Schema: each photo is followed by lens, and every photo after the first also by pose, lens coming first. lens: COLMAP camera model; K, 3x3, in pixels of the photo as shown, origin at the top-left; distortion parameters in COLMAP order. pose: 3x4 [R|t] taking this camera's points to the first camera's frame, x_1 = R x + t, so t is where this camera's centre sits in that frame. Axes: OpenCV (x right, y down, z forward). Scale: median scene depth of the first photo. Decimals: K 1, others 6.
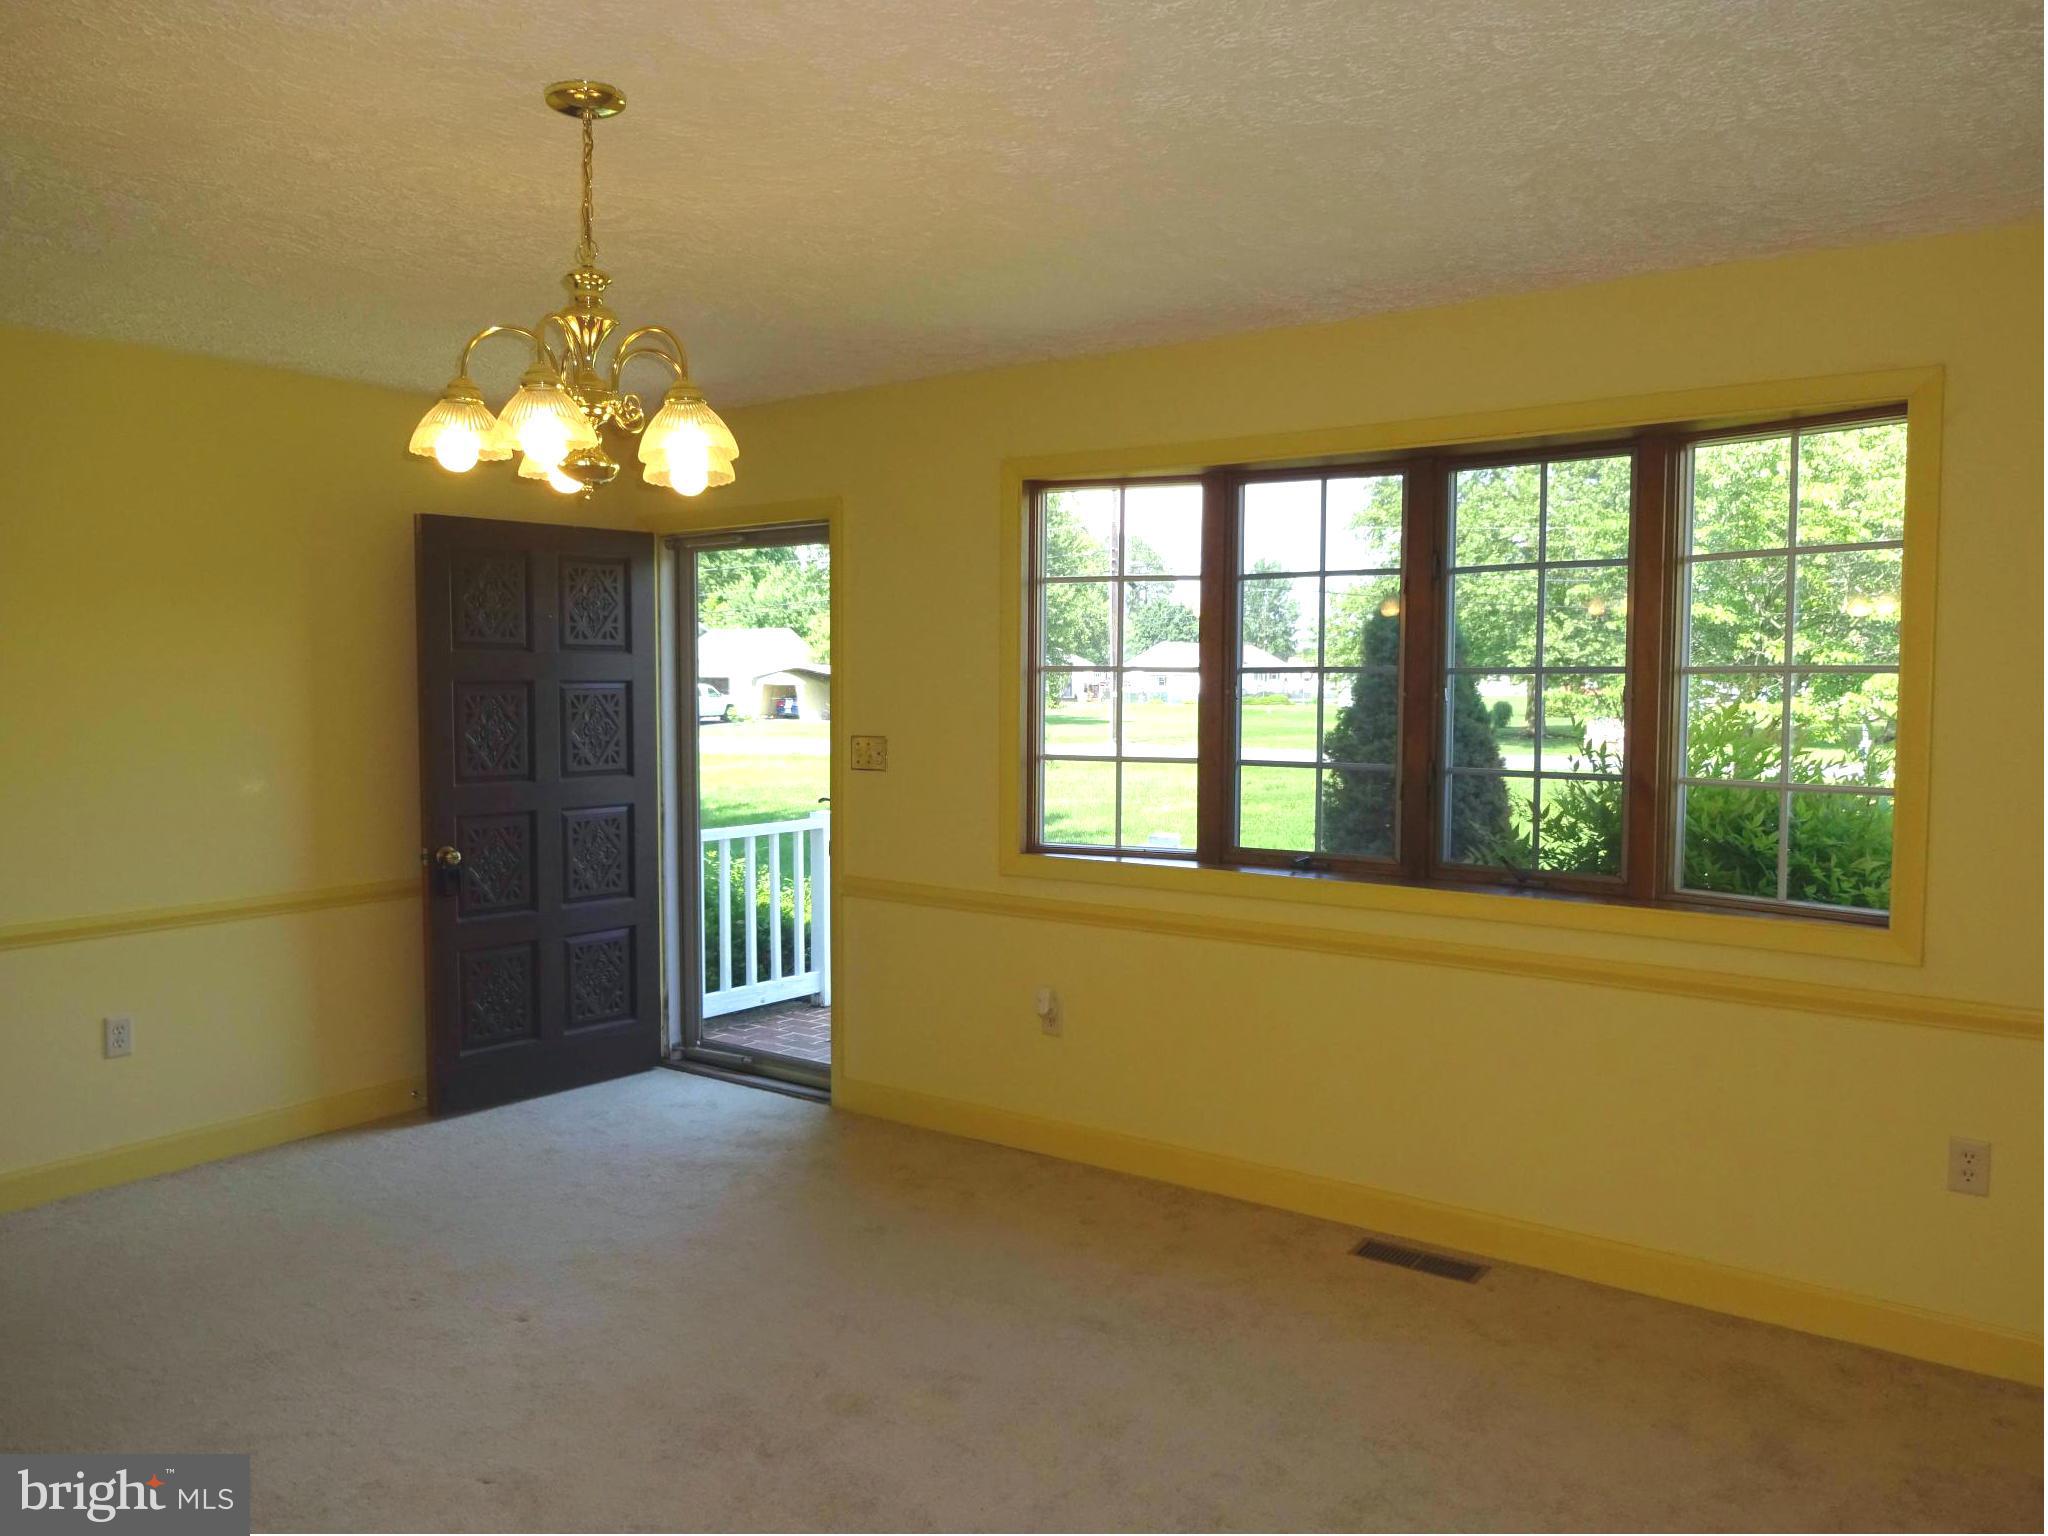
lens RADIAL K [[1524.6, 0, 1024.3], [0, 1524.6, 749.4], [0, 0, 1]] dist [-0.003913, -0.002990]
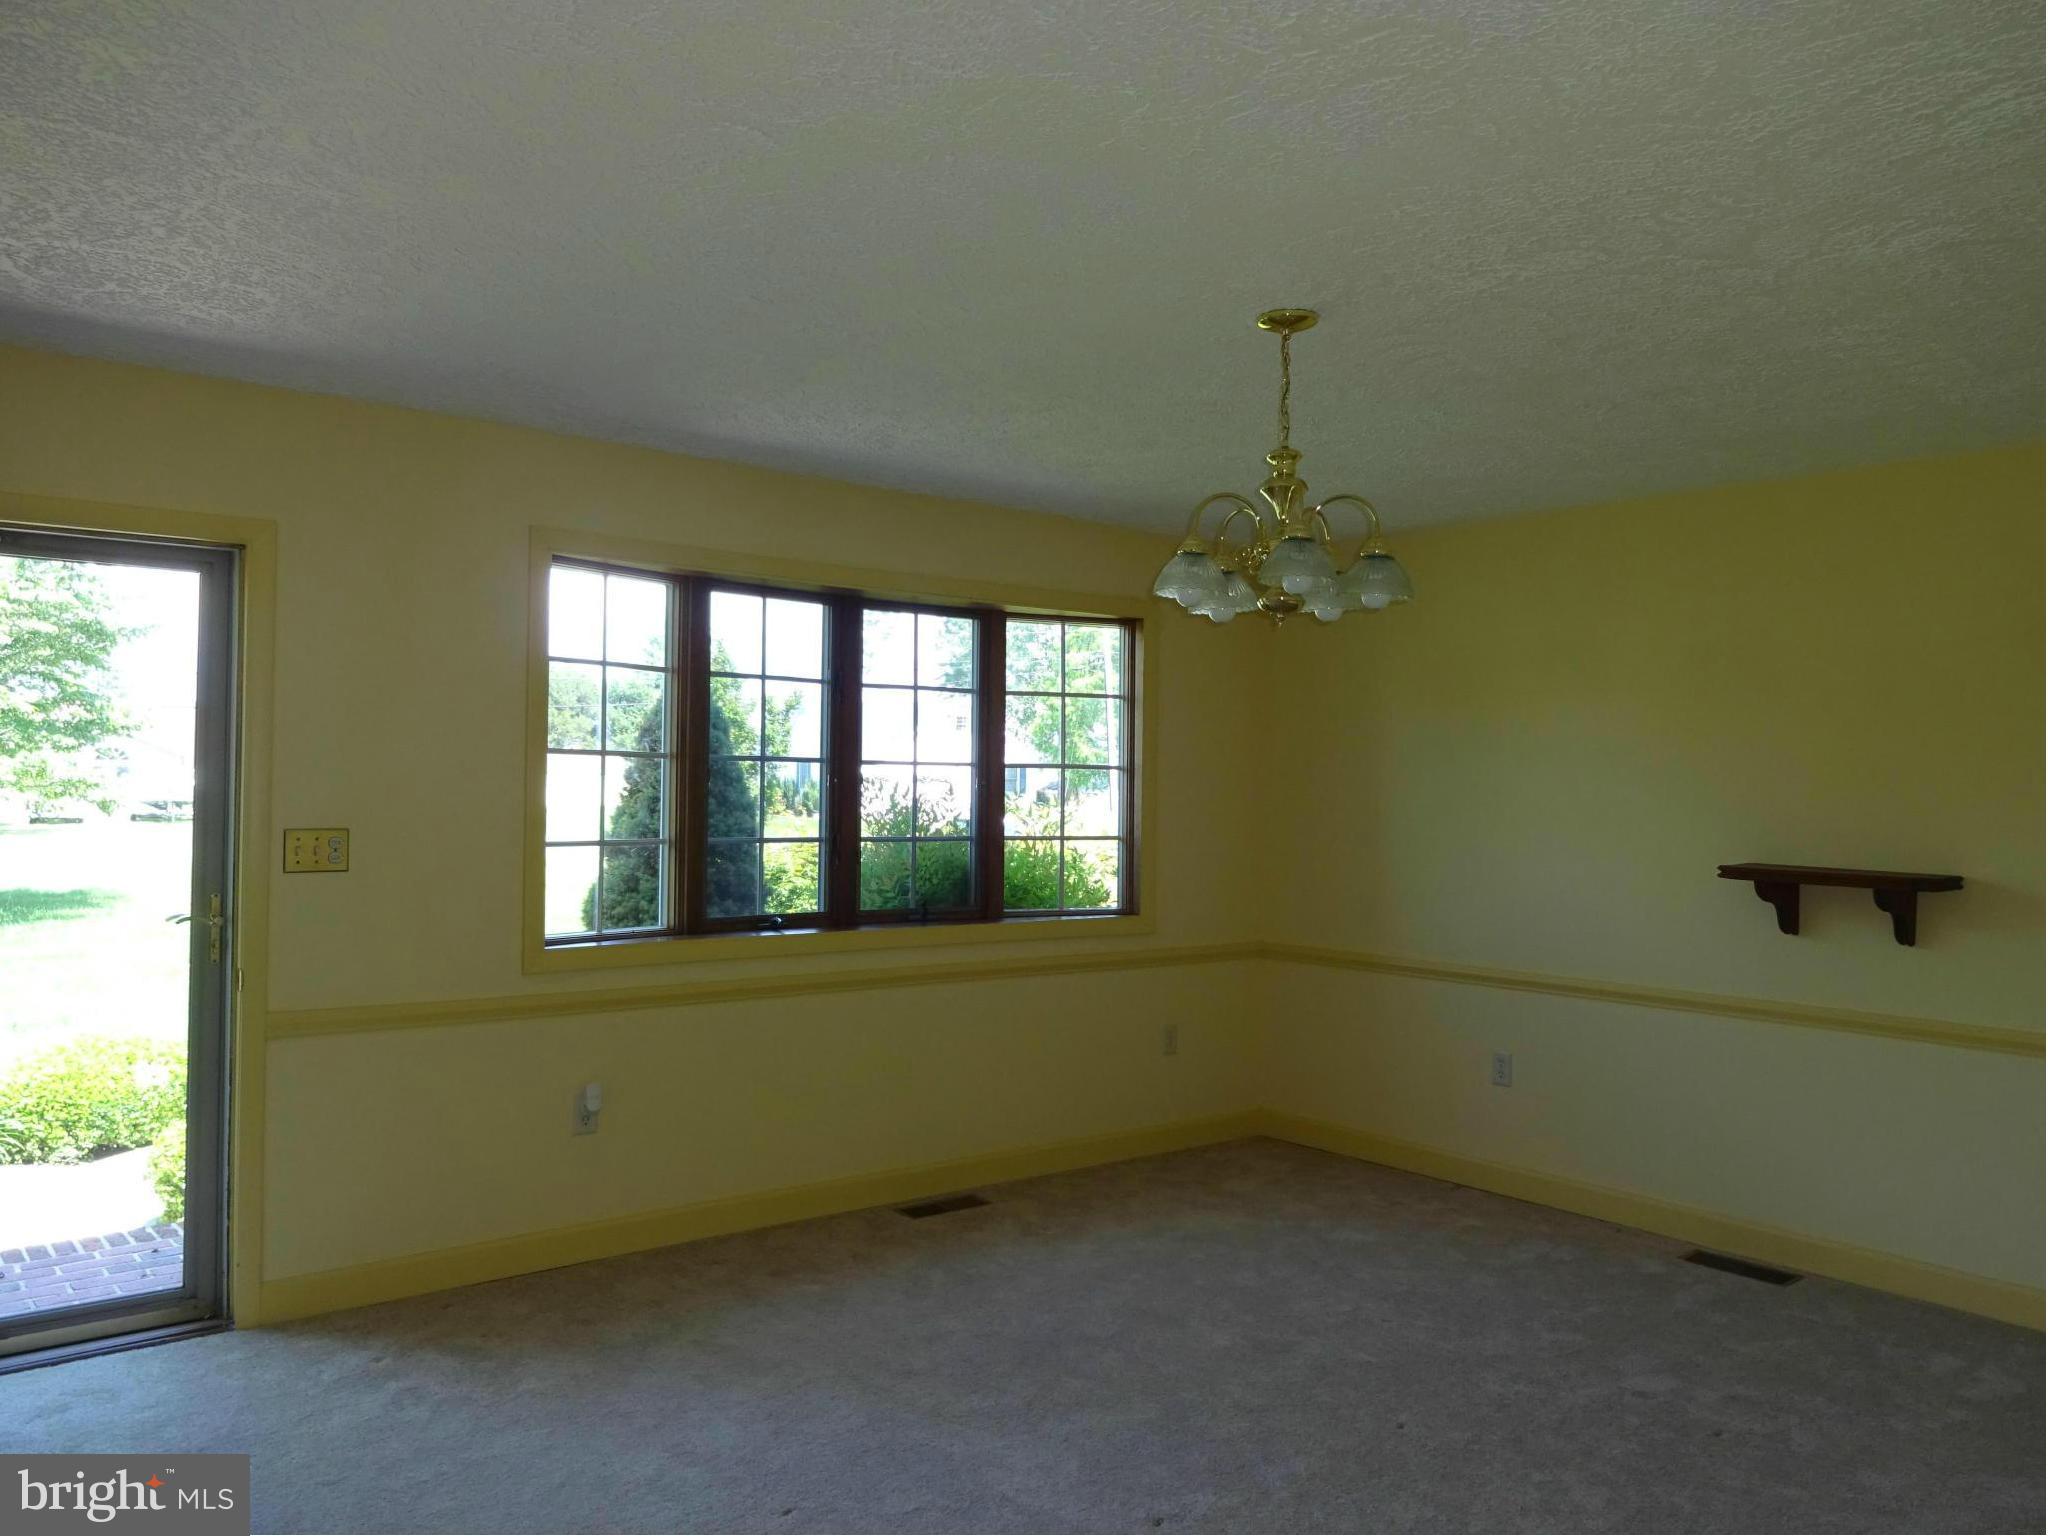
lens RADIAL K [[1524.6, 0, 1024.3], [0, 1524.6, 749.4], [0, 0, 1]] dist [-0.003913, -0.002990]
pose [[0.245368, 0.023425, 0.969147, -0.870970], [0.029659, 0.999059, -0.031657, -0.015747], [-0.968976, 0.036512, 0.244442, 0.506291]]
